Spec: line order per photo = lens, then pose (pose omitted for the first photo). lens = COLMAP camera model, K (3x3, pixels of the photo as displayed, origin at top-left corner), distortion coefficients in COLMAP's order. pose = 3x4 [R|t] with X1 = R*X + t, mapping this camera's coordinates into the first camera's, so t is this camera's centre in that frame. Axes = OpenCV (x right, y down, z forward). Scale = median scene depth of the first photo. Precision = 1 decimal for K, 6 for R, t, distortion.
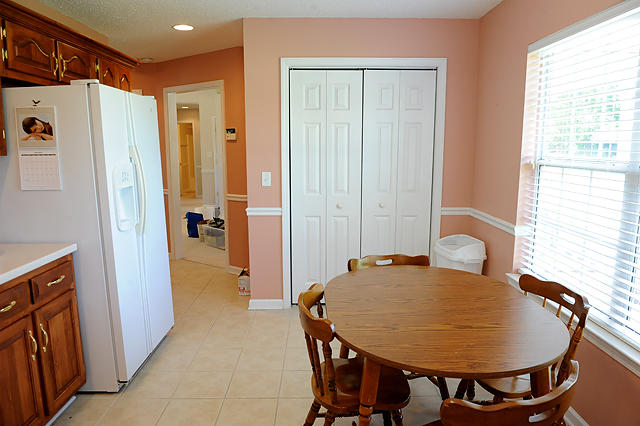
lens RADIAL K [[434.8, 0, 321.7], [0, 434.8, 216.1], [0, 0, 1]] dist [-0.052467, -0.001448]
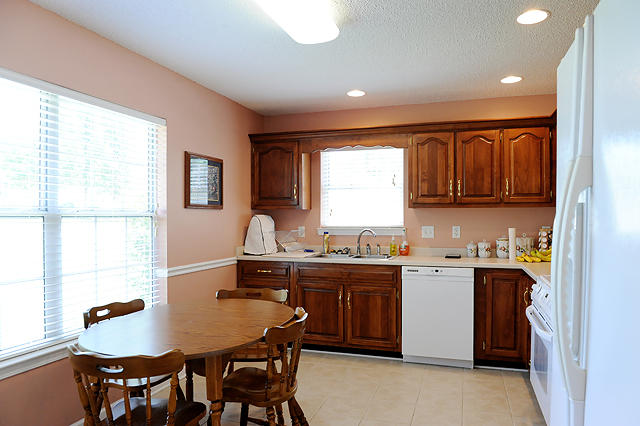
lens RADIAL K [[434.8, 0, 321.7], [0, 434.8, 216.1], [0, 0, 1]] dist [-0.052467, -0.001448]
pose [[-0.943495, 0.013272, 0.331122, -0.489086], [0.066975, 0.986215, 0.151306, -0.252485], [-0.324550, 0.164934, -0.931378, 2.010062]]
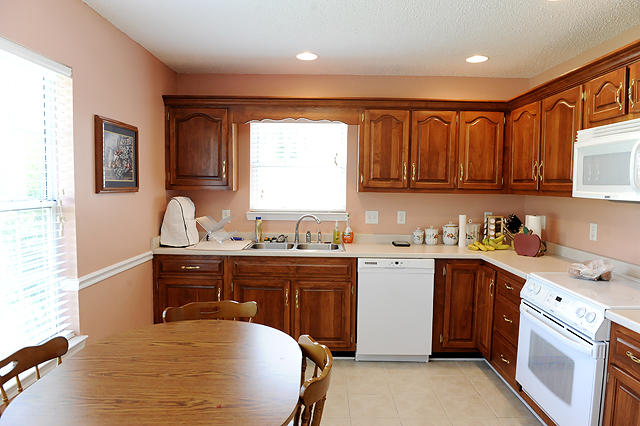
lens RADIAL K [[434.8, 0, 321.7], [0, 434.8, 216.1], [0, 0, 1]] dist [-0.052467, -0.001448]
pose [[-0.999733, -0.004019, 0.022766, -0.046480], [0.001460, 0.971830, 0.235679, -0.293114], [-0.023072, 0.235650, -0.971564, 1.768122]]
